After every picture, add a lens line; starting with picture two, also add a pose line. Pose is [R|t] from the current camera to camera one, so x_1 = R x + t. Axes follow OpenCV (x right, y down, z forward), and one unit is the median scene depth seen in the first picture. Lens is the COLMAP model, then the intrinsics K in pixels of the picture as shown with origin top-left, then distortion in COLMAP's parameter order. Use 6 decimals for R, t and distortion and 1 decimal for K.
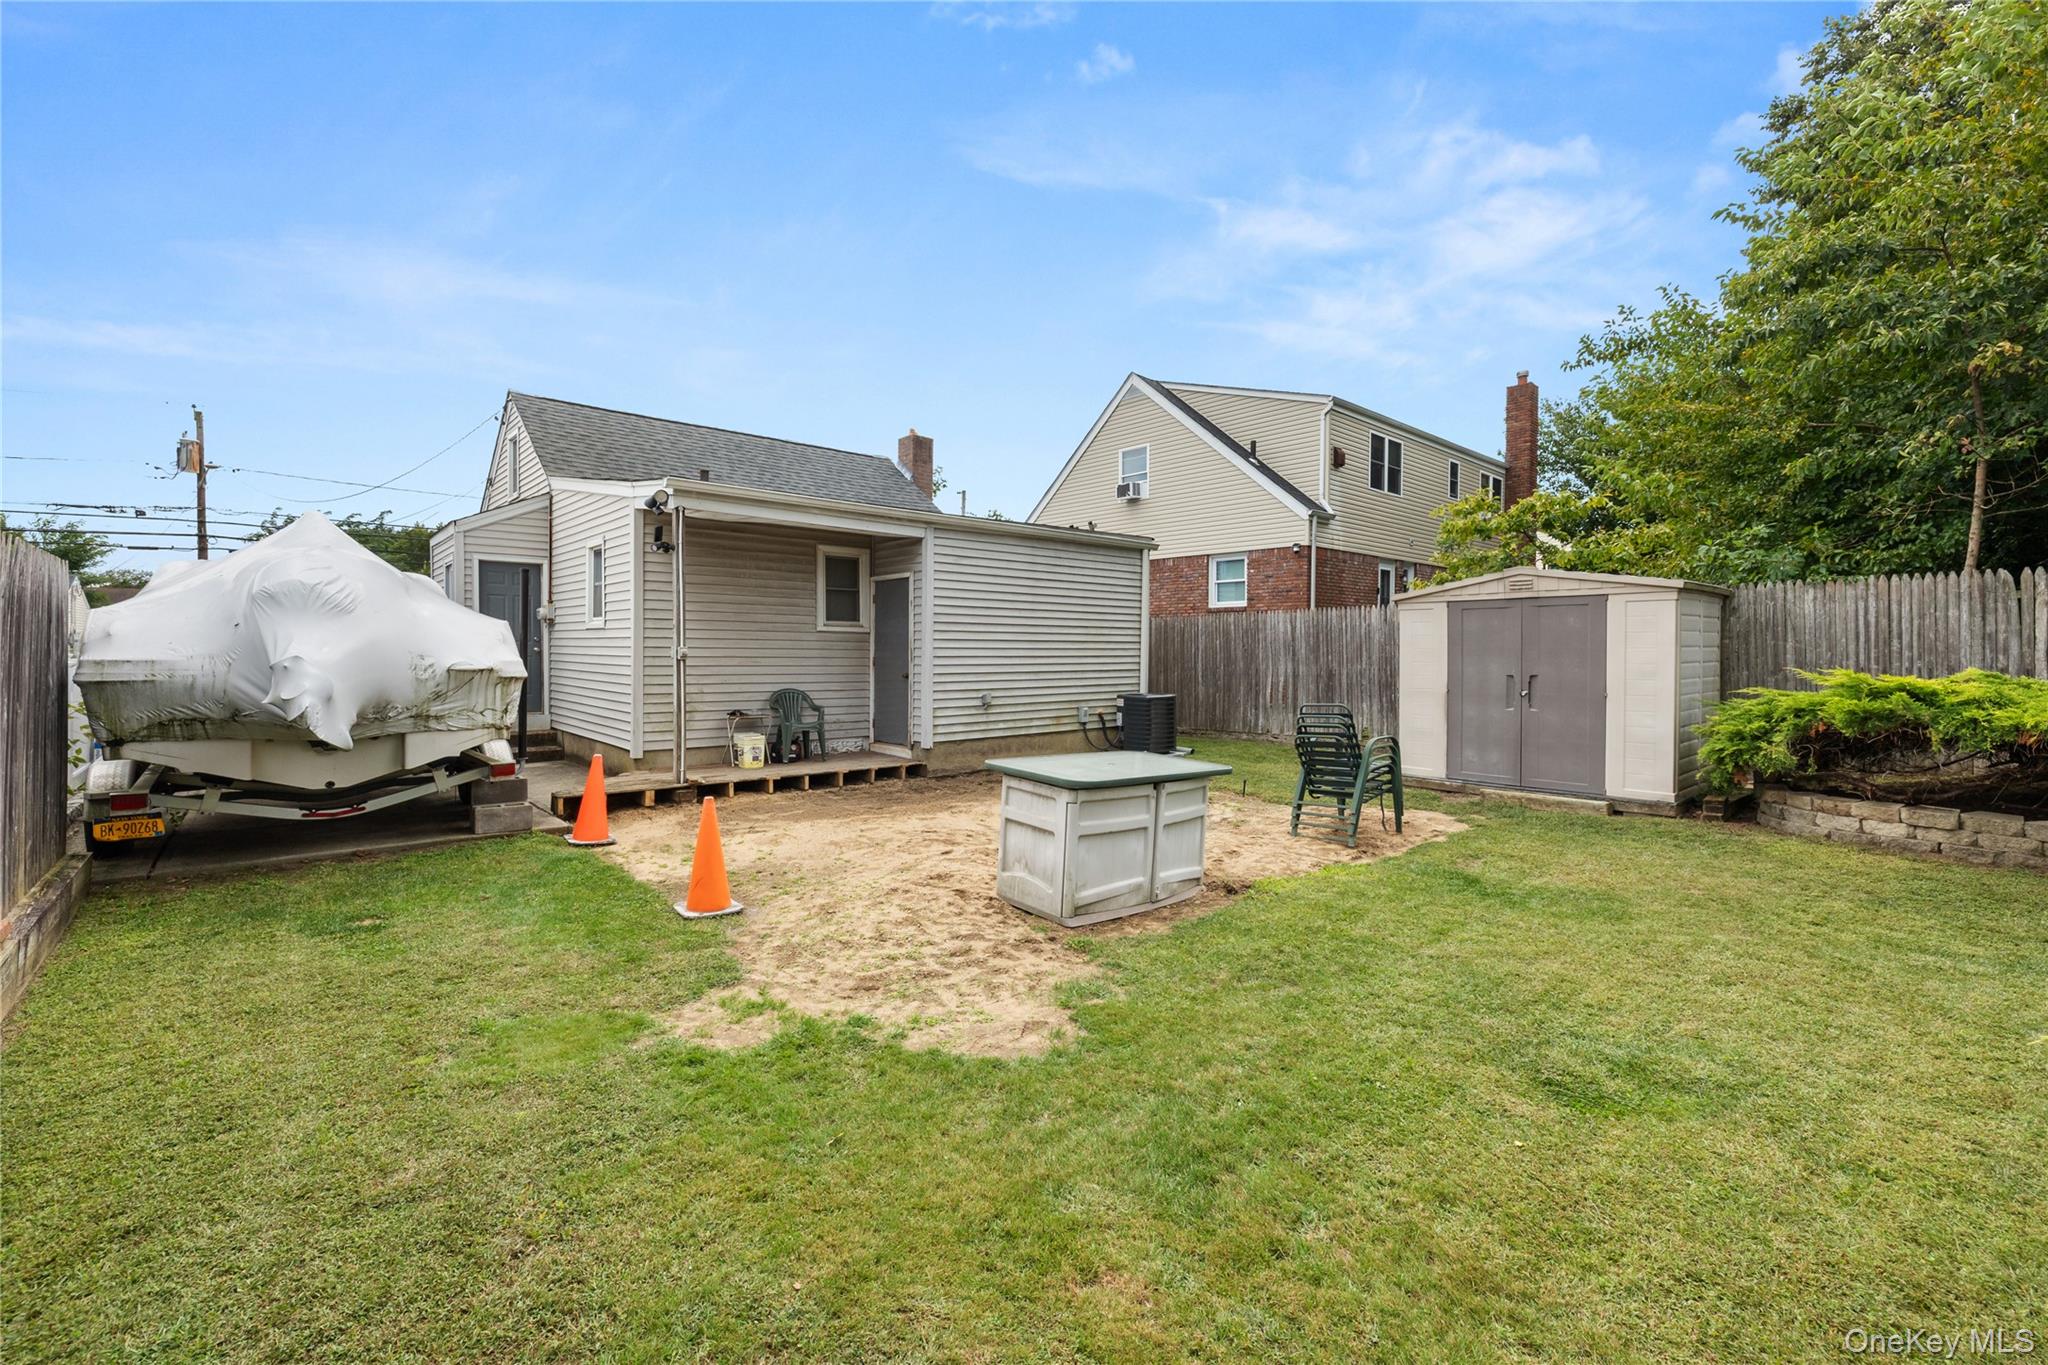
lens RADIAL K [[864.4, 0, 1010.9], [0, 864.4, 668.0], [0, 0, 1]] dist [-0.000689, -0.000481]
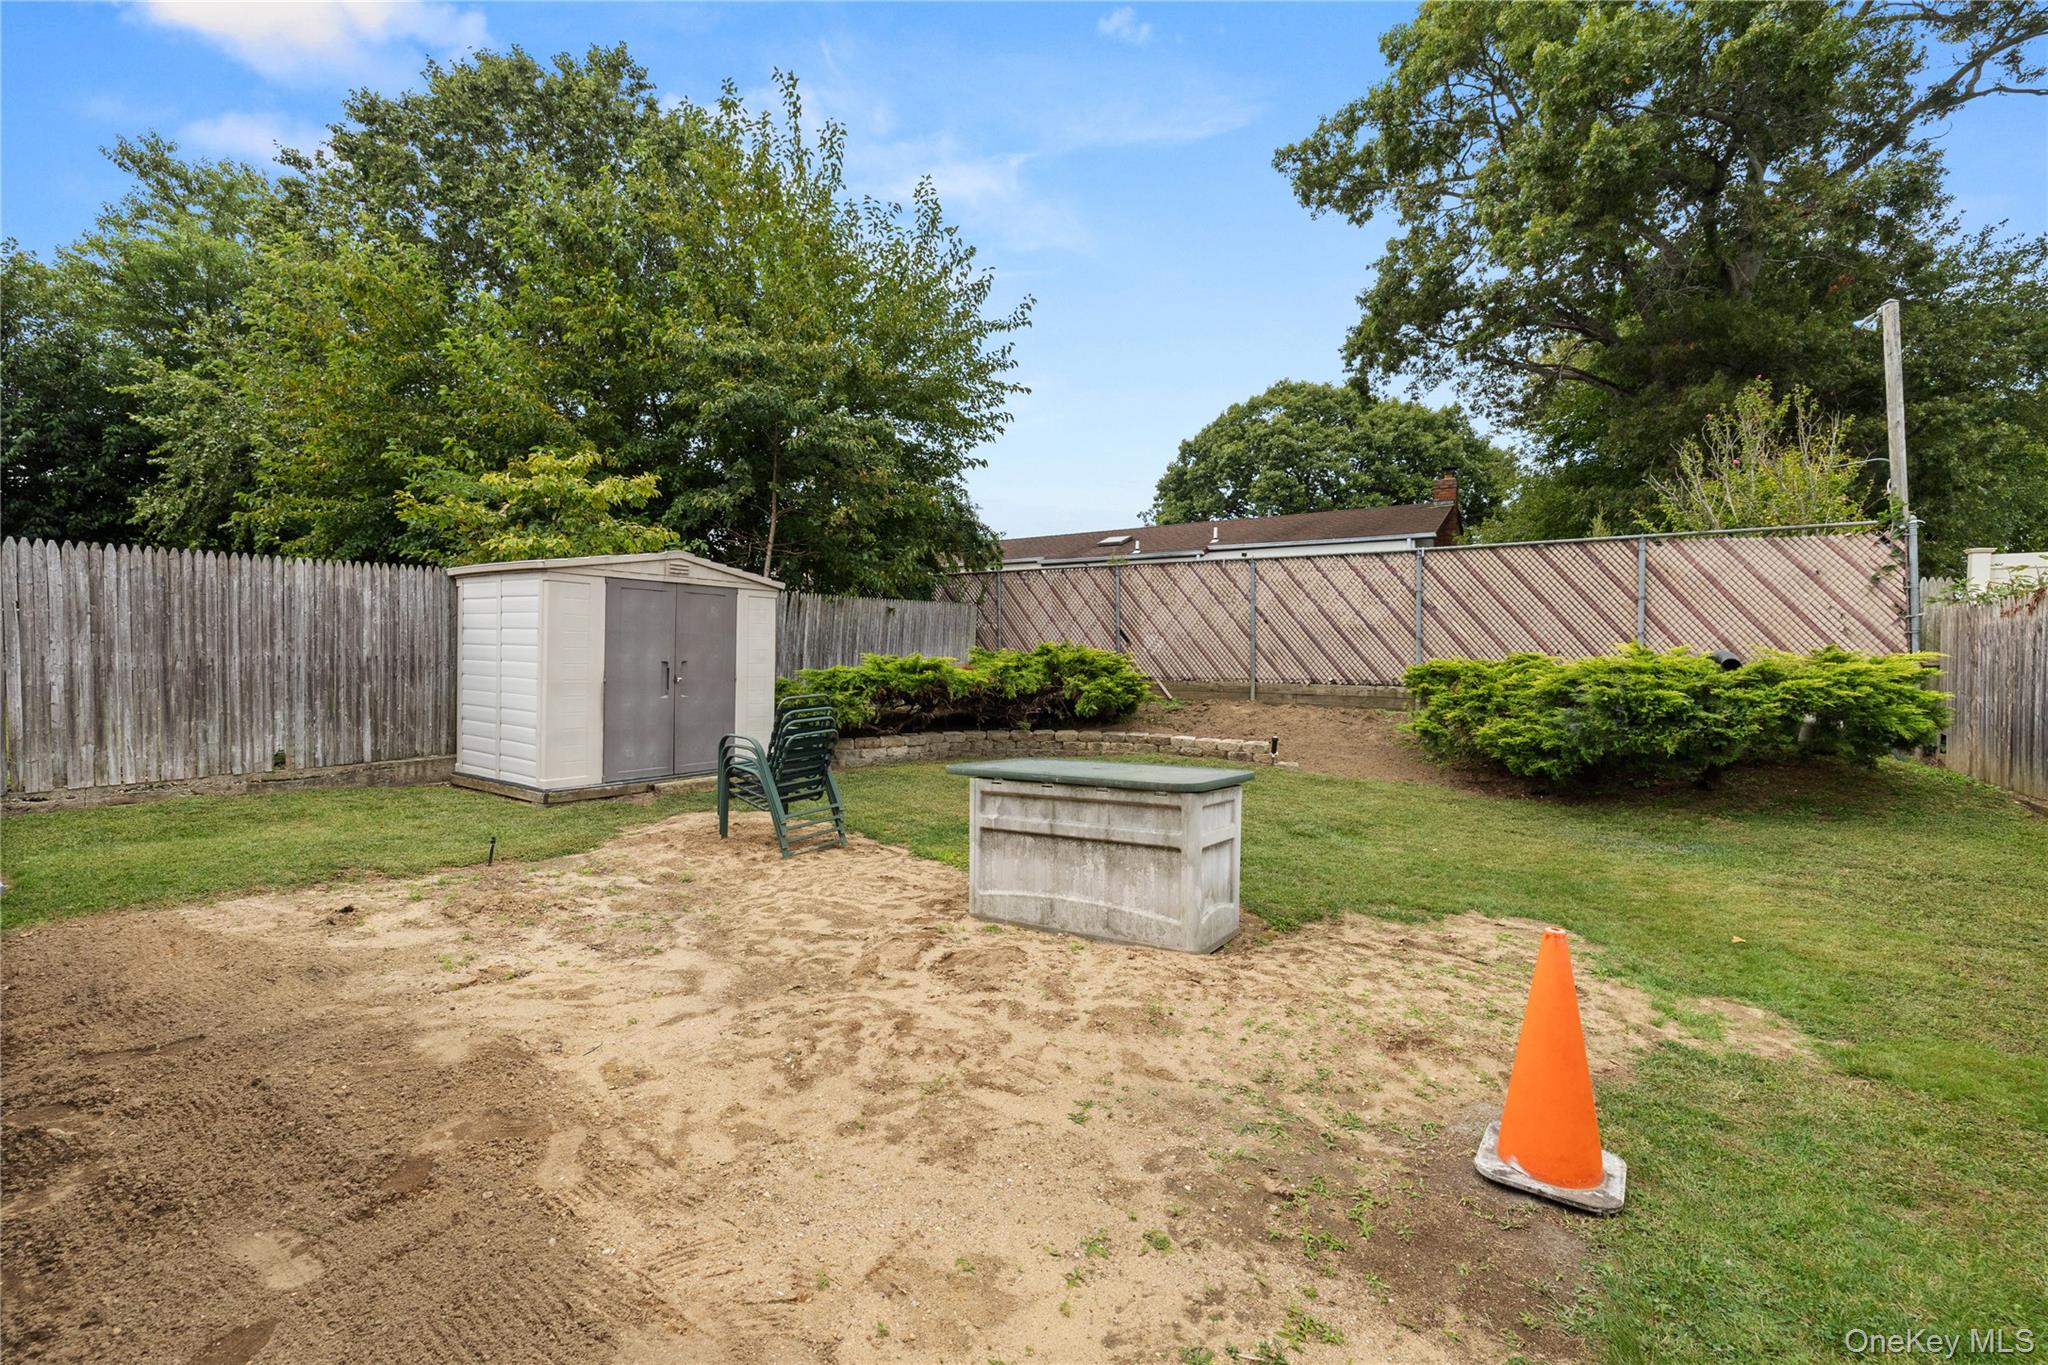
lens RADIAL K [[864.4, 0, 1006.3], [0, 864.4, 665.0], [0, 0, 1]] dist [-0.000689, -0.000481]
pose [[-0.248548, -0.015887, 0.968489, -0.468928], [0.004445, 0.999836, 0.017542, -0.002869], [-0.968609, 0.008666, -0.248437, 0.901472]]
